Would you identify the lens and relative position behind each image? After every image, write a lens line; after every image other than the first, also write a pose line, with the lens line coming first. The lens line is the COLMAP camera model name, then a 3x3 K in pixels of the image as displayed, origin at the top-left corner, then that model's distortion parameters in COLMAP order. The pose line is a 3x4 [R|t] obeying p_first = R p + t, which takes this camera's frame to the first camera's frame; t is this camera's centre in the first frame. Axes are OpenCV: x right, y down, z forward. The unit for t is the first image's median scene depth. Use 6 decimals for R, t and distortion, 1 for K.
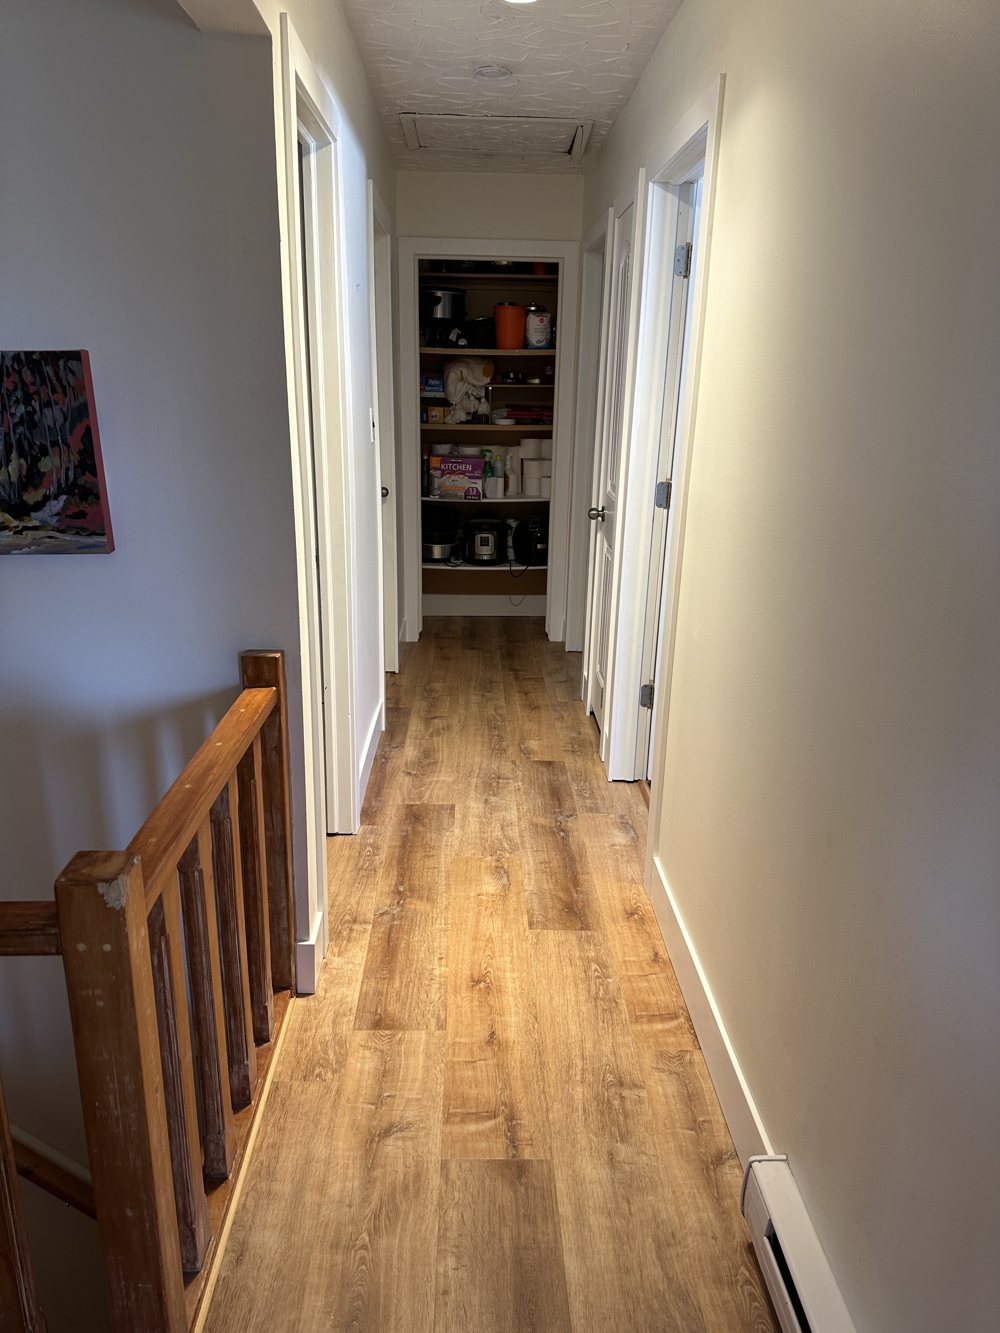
lens RADIAL K [[915.0, 0, 500.0], [0, 915.0, 666.5], [0, 0, 1]] dist [-0.000113, -0.001751]
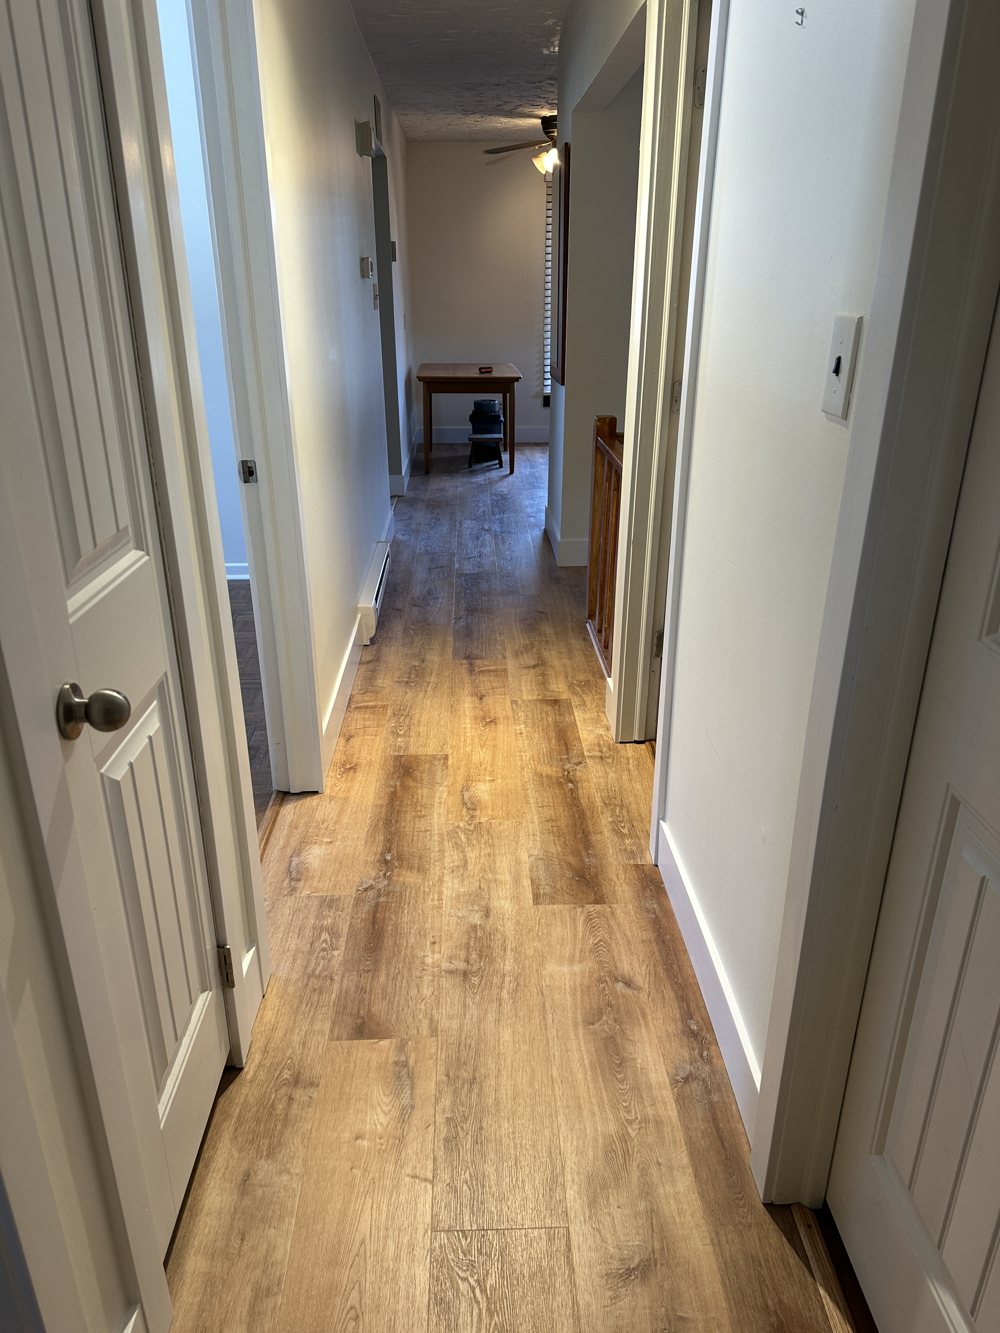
lens RADIAL K [[915.0, 0, 500.0], [0, 915.0, 666.5], [0, 0, 1]] dist [-0.000113, -0.001751]
pose [[-0.999675, -0.021208, -0.014143, -0.013967], [-0.025369, 0.773561, 0.633214, -0.503371], [-0.002489, 0.633367, -0.773848, 1.735848]]
